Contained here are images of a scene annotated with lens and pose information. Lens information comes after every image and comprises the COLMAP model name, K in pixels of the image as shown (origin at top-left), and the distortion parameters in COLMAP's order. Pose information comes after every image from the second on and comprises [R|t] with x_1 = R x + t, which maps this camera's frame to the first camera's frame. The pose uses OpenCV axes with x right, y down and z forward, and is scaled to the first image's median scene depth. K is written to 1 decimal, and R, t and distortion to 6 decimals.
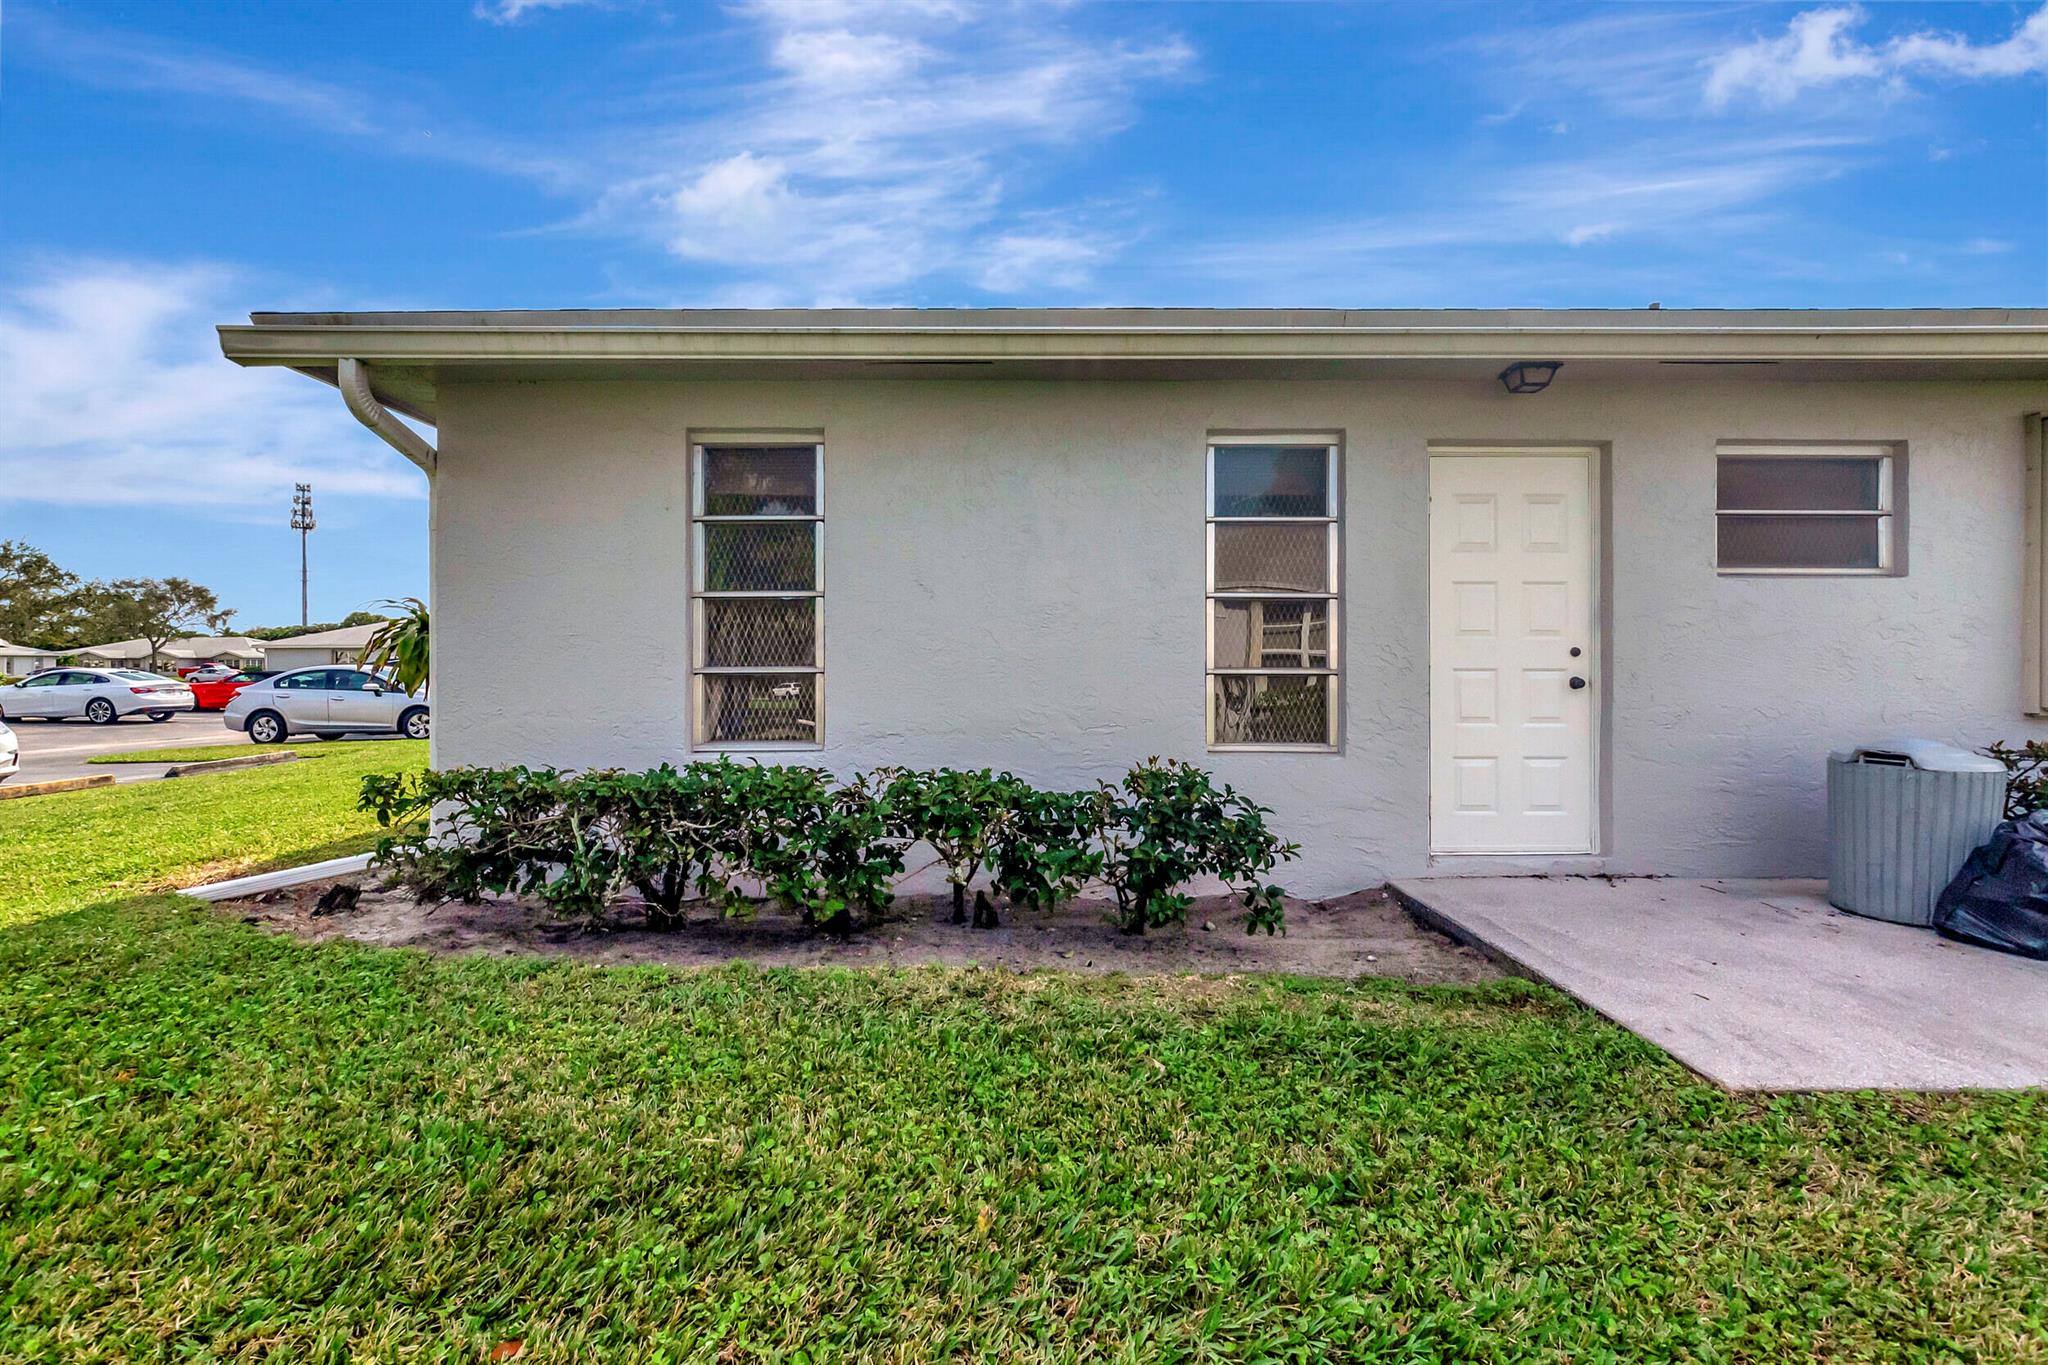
lens RADIAL K [[863.2, 0, 1002.9], [0, 863.2, 665.7], [0, 0, 1]] dist [-0.016601, -0.000005]
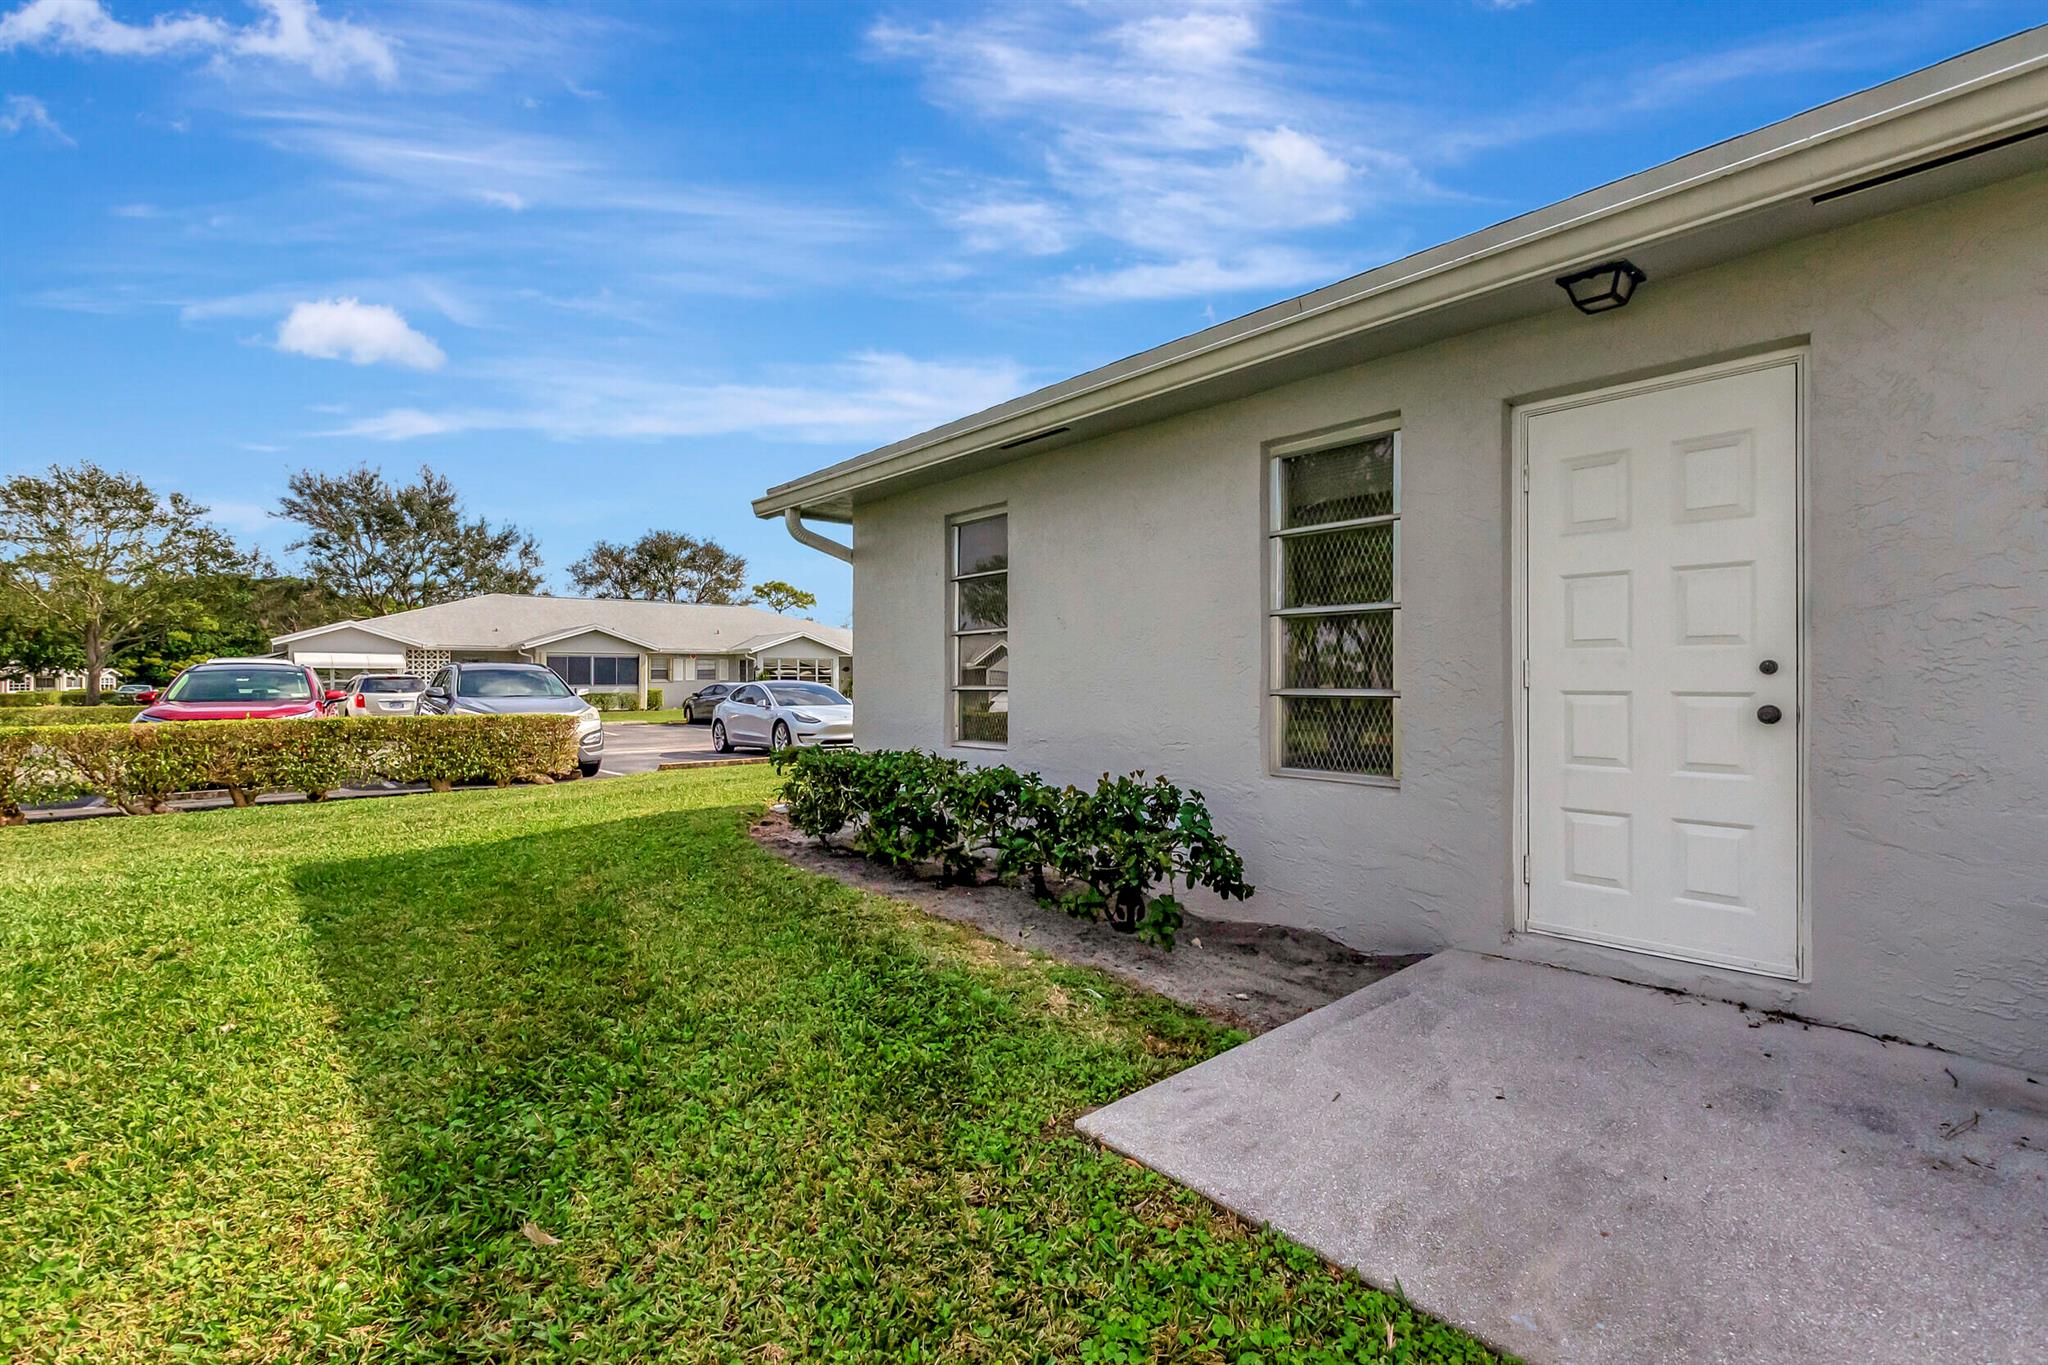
lens RADIAL K [[904.8, 0, 1016.0], [0, 904.8, 674.9], [0, 0, 1]] dist [-0.001058, -0.000062]
pose [[0.662241, -0.007526, -0.749253, 0.809098], [0.012753, 0.999918, 0.001228, -0.018499], [0.749182, -0.010369, 0.662283, 0.113775]]
